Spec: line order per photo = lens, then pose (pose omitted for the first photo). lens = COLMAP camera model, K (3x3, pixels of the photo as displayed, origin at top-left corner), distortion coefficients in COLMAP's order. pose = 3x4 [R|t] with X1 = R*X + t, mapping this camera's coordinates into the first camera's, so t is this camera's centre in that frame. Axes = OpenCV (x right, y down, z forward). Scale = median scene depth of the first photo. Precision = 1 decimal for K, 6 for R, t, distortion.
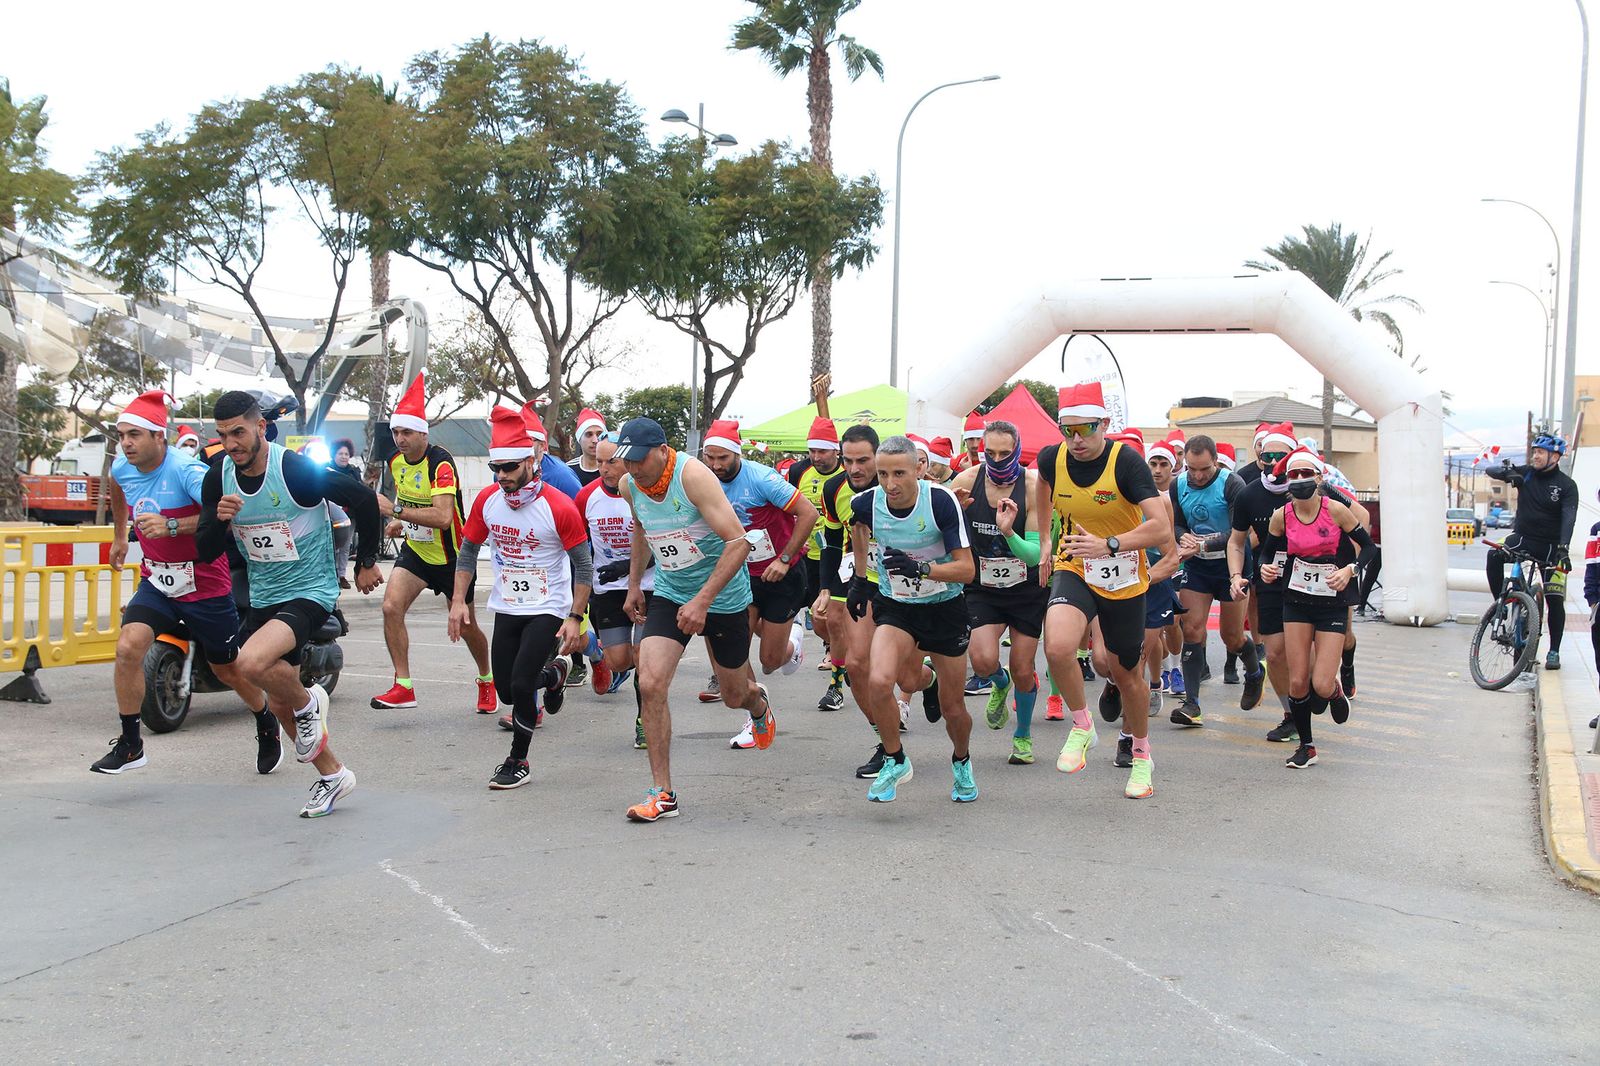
lens RADIAL K [[1914.7, 0, 798.5], [0, 1914.7, 564.2], [0, 0, 1]] dist [0.015878, 0.092369]
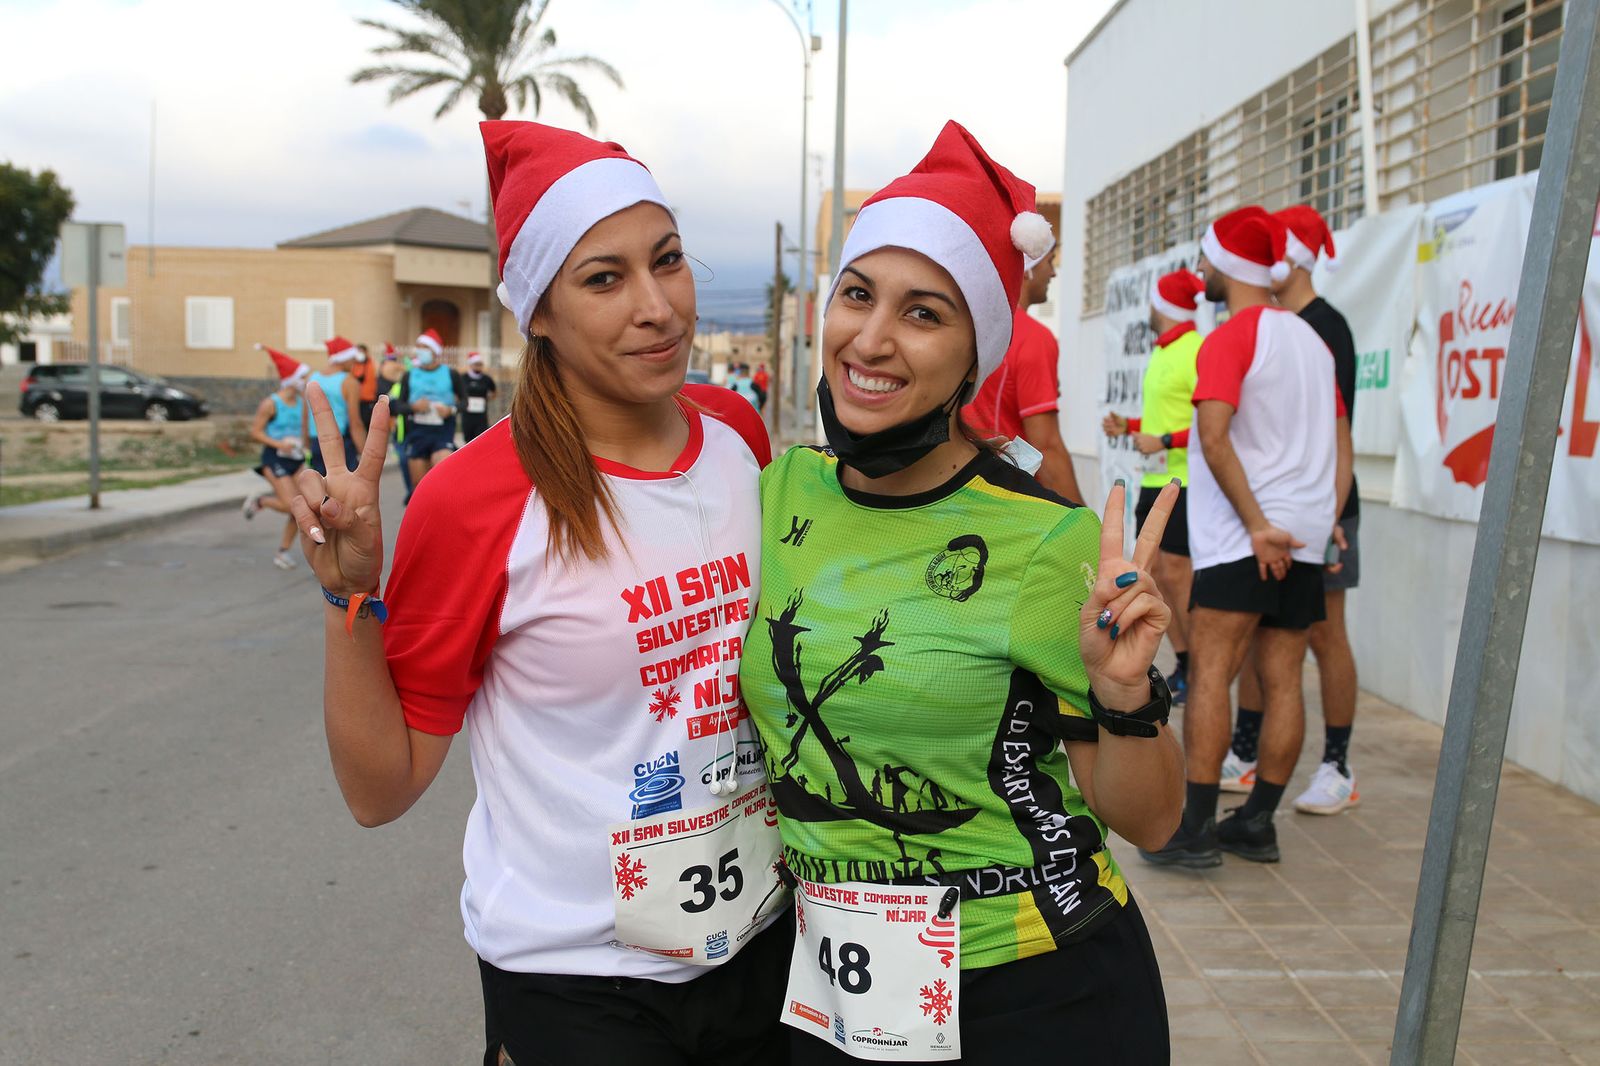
lens RADIAL K [[1906.1, 0, 798.5], [0, 1906.1, 566.8], [0, 0, 1]] dist [0.015485, 0.079712]
pose [[0.929052, -0.046573, 0.367007, 0.425264], [0.020449, 0.996992, 0.074754, -0.031961], [-0.369385, -0.061945, 0.927210, 1.155240]]
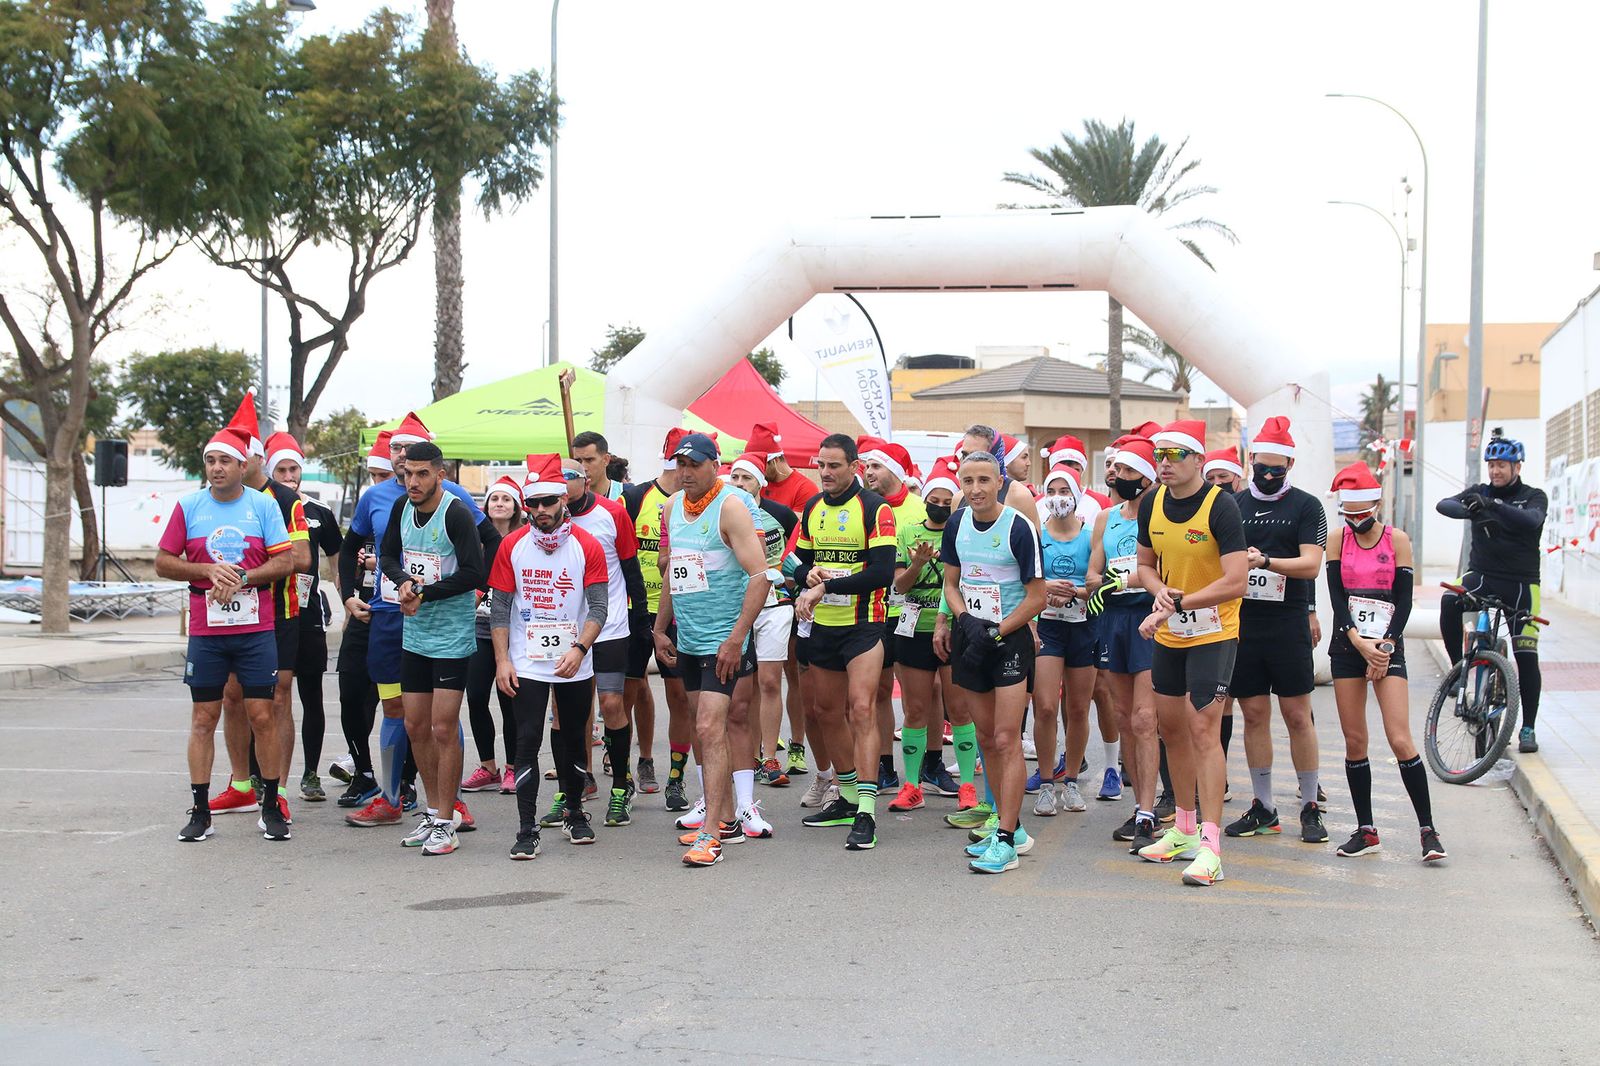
lens RADIAL K [[2687.4, 0, 798.3], [0, 2687.4, 565.9], [0, 0, 1]] dist [0.108529, 0.190853]
pose [[0.987380, -0.022248, 0.156797, -0.024969], [0.023654, 0.999695, -0.007107, -0.008206], [-0.156591, 0.010726, 0.987605, 0.001466]]
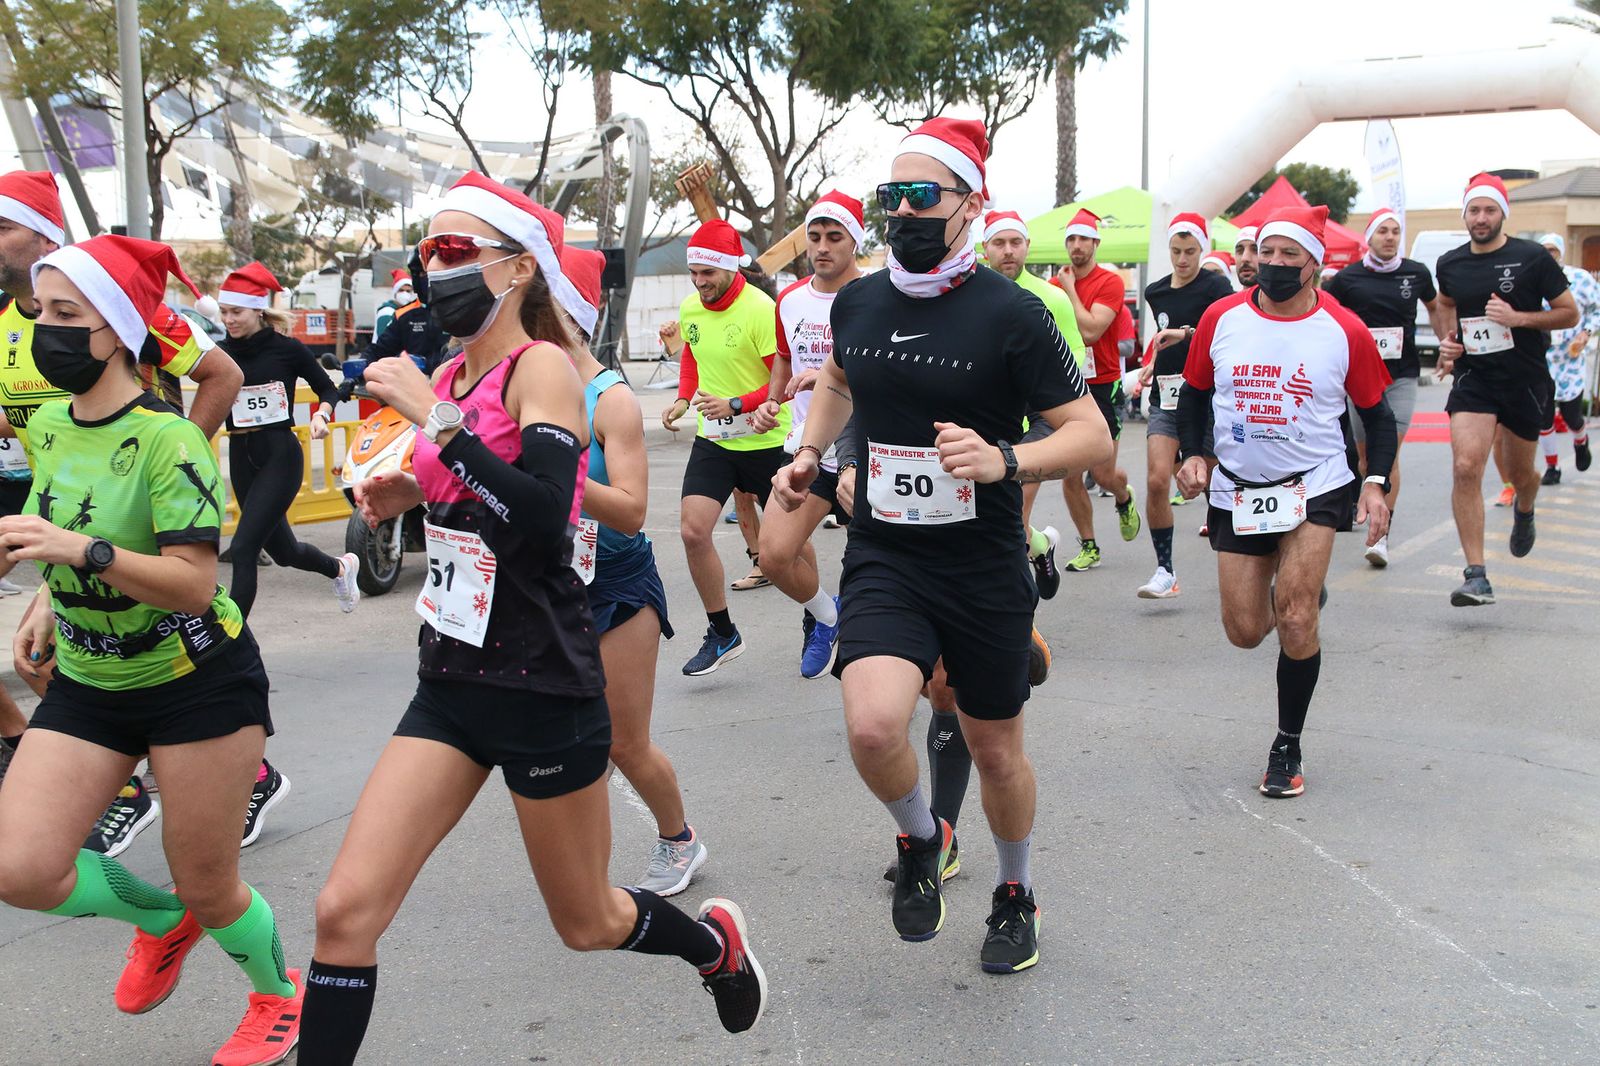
lens RADIAL K [[2001.4, 0, 803.4], [0, 2001.4, 568.7], [0, 0, 1]] dist [0.011221, 0.168931]
pose [[0.991427, -0.020699, -0.129009, 0.008812], [0.033153, 0.994911, 0.095147, -0.006100], [0.126383, -0.098609, 0.987068, -0.001541]]
